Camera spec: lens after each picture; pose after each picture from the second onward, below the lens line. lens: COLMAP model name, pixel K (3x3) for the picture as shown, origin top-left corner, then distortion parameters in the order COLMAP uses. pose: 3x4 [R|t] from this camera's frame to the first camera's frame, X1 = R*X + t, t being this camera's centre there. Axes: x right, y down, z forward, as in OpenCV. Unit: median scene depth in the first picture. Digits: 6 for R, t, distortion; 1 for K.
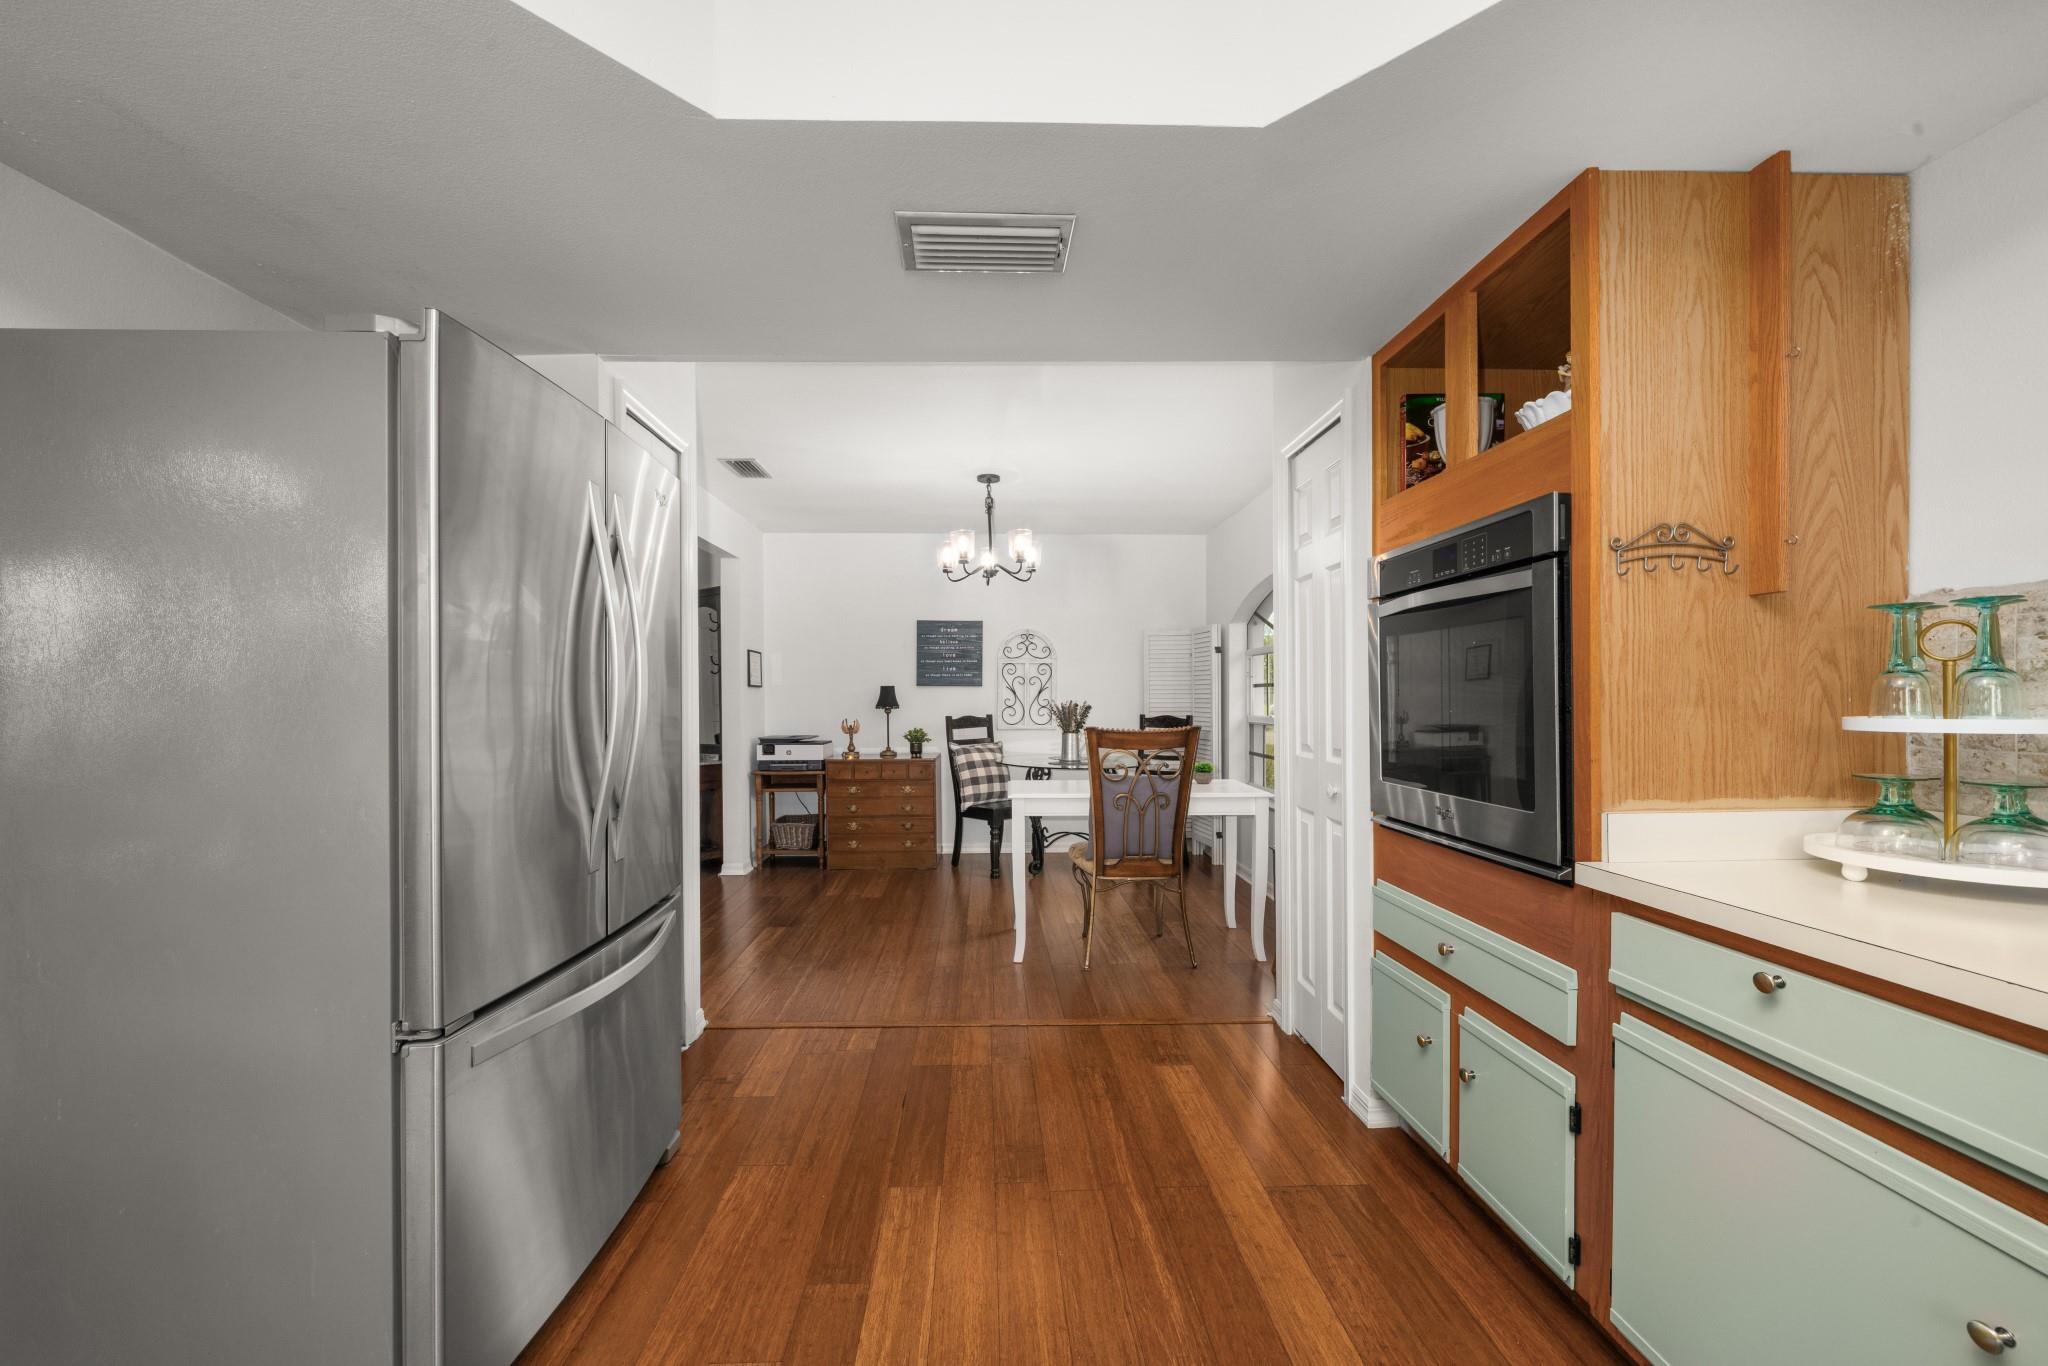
lens RADIAL K [[775.7, 0, 1002.0], [0, 775.7, 699.0], [0, 0, 1]] dist [-0.006439, 0.000816]
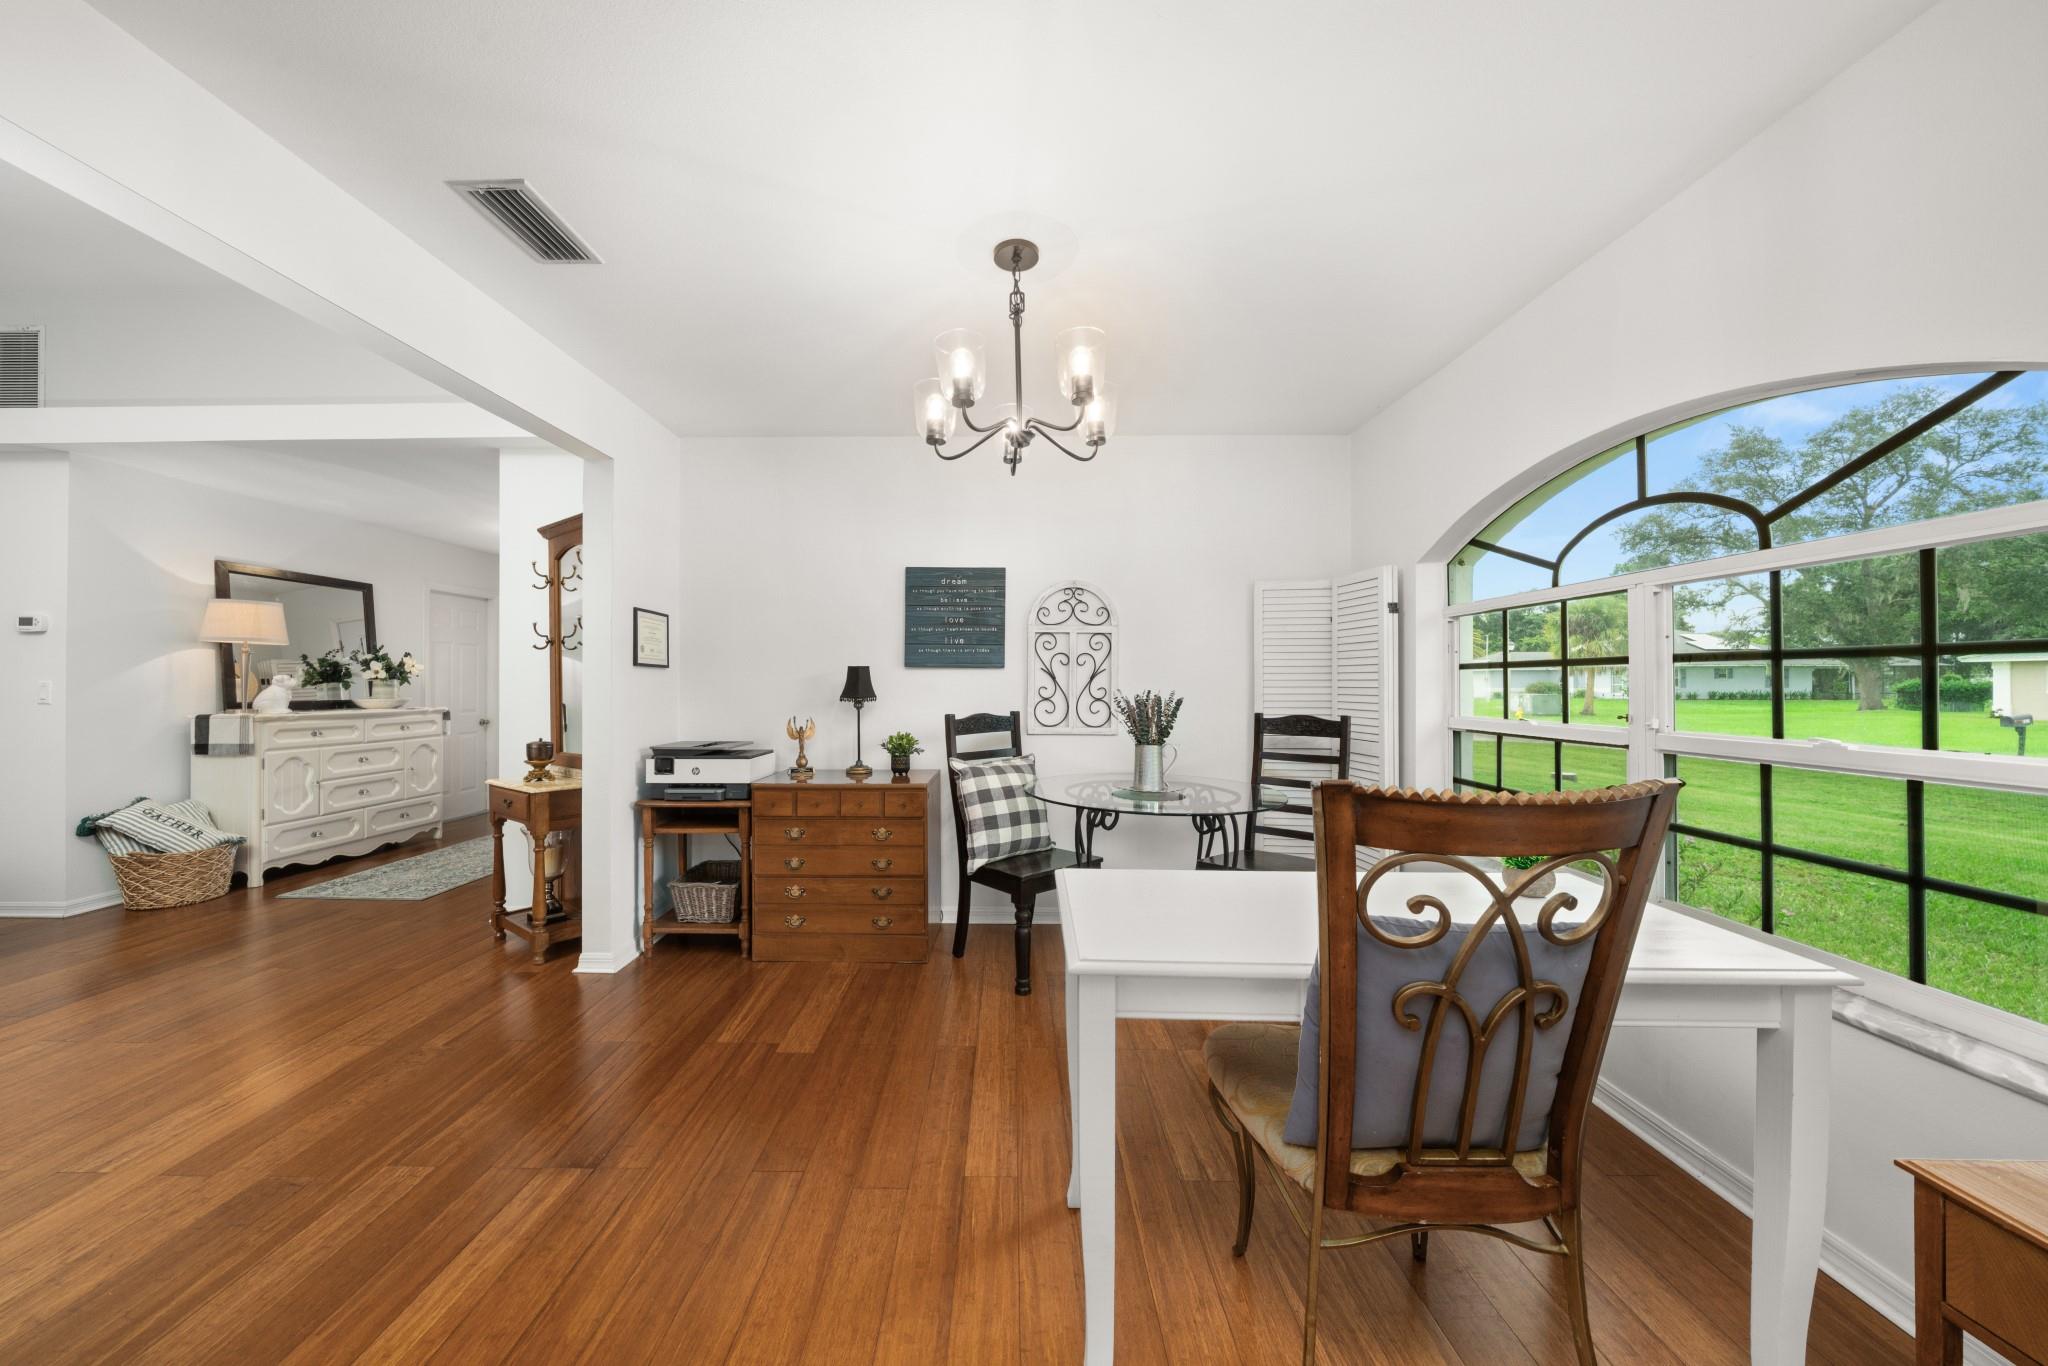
lens RADIAL K [[703.9, 0, 1010.4], [0, 703.9, 682.4], [0, 0, 1]] dist [-0.007397, 0.000484]
pose [[0.999736, 0.005074, -0.022430, -0.009195], [-0.005179, 0.999976, -0.004641, -0.001745], [0.022405, 0.004756, 0.999738, 0.538568]]
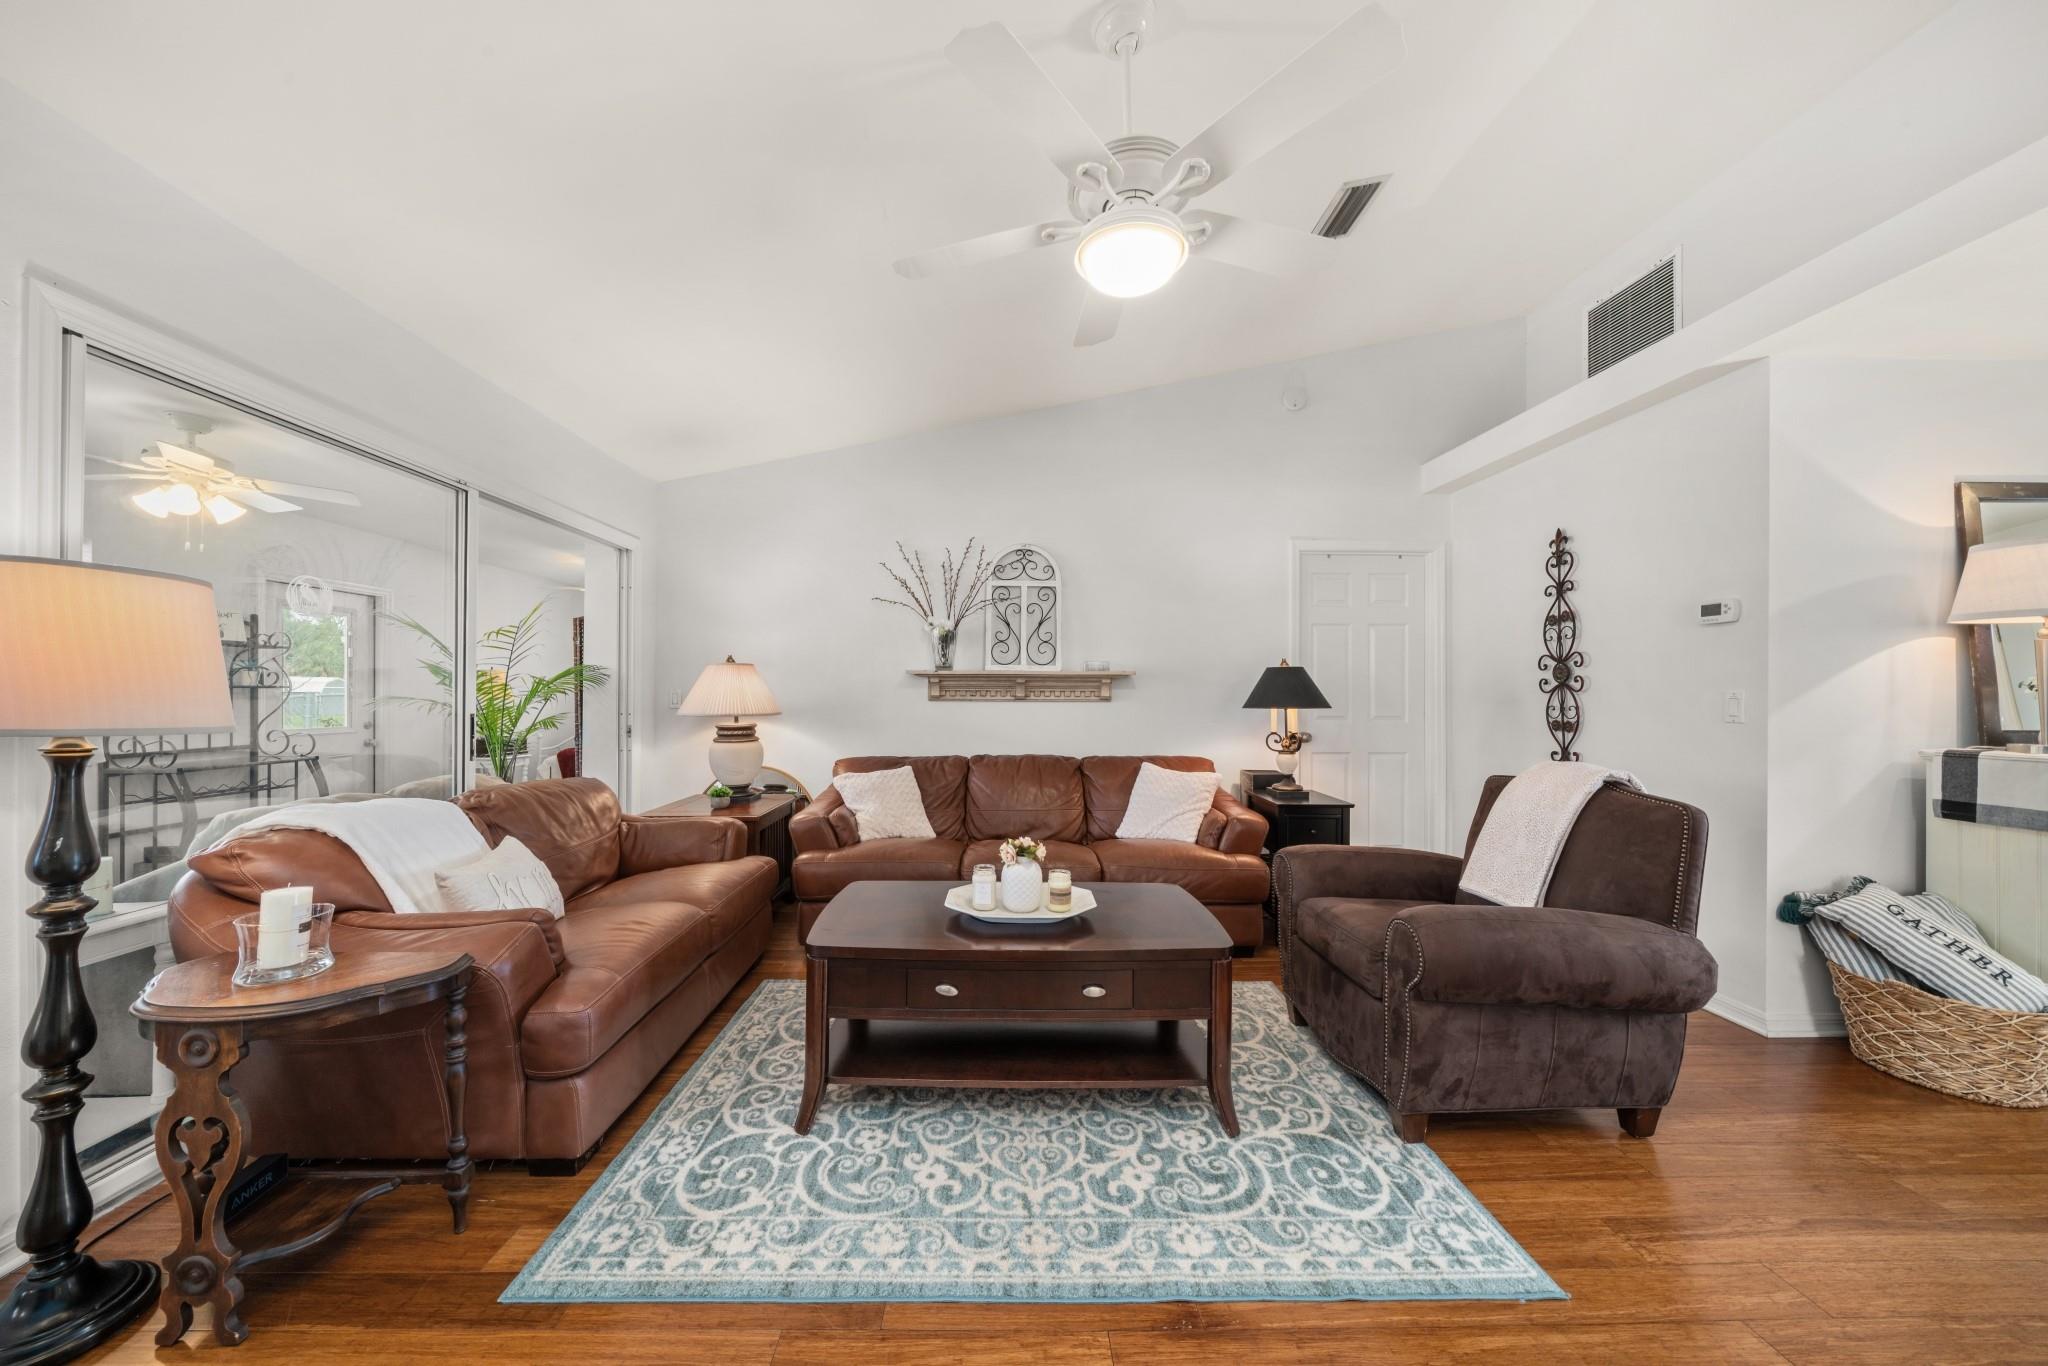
lens RADIAL K [[703.9, 0, 1004.2], [0, 703.9, 689.4], [0, 0, 1]] dist [-0.007397, 0.000484]
pose [[-0.001054, 0.000222, -0.999999, -0.573791], [-0.009010, 0.999959, 0.000231, 0.002882], [0.999959, 0.009010, -0.001052, 0.717208]]
